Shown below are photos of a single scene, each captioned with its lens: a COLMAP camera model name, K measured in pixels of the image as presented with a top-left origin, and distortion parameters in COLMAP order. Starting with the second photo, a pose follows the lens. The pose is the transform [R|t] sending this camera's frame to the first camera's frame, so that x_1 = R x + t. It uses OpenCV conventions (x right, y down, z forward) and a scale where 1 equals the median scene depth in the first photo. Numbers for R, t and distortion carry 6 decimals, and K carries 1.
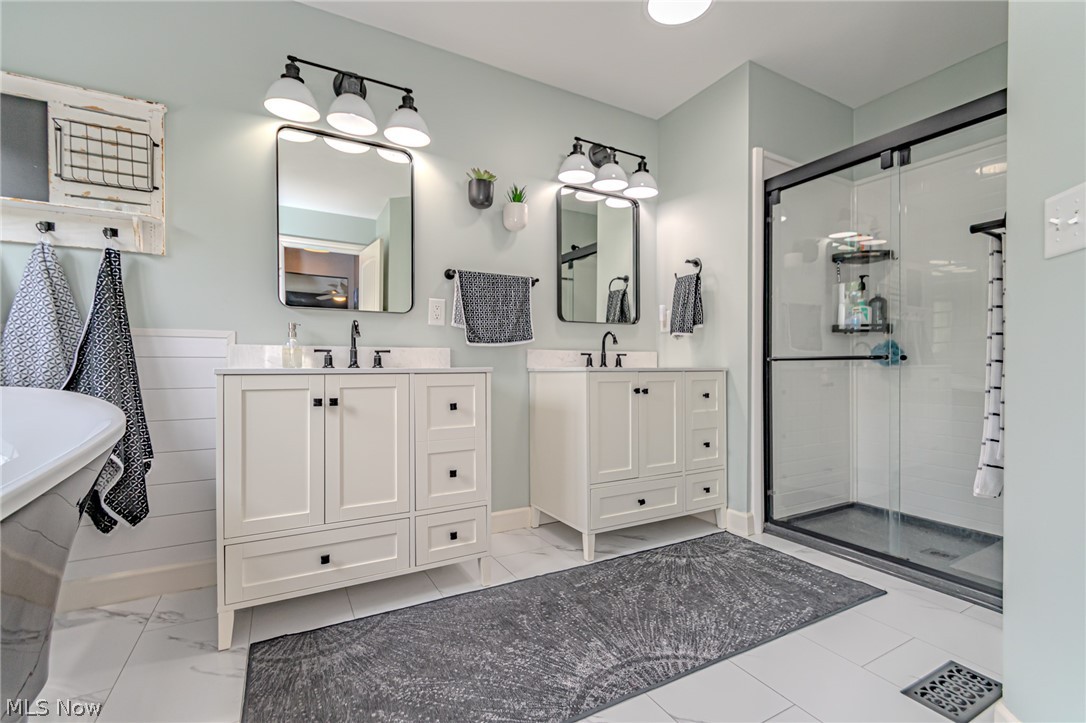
lens RADIAL K [[475.9, 0, 541.4], [0, 475.9, 364.9], [0, 0, 1]] dist [-0.004849, -0.000250]
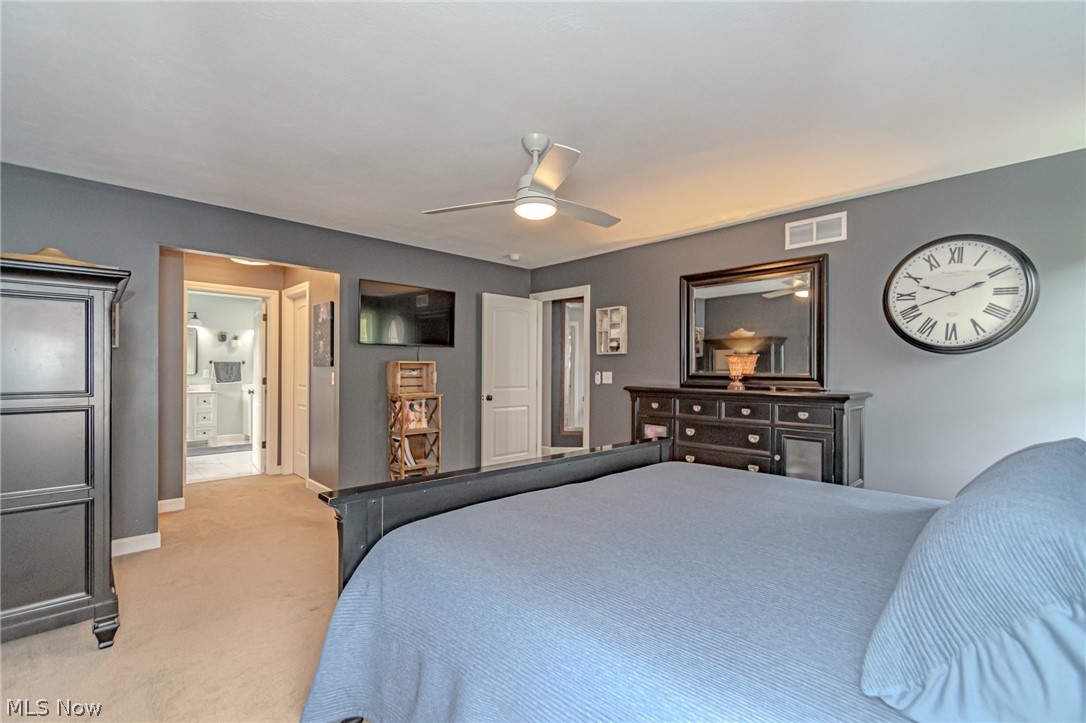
lens RADIAL K [[475.9, 0, 544.5], [0, 475.9, 364.1], [0, 0, 1]] dist [-0.004849, -0.000250]
pose [[0.966693, 0.008973, 0.255780, 1.202432], [-0.005076, 0.999861, -0.015891, -0.134450], [-0.255887, 0.014064, 0.966604, -2.782637]]
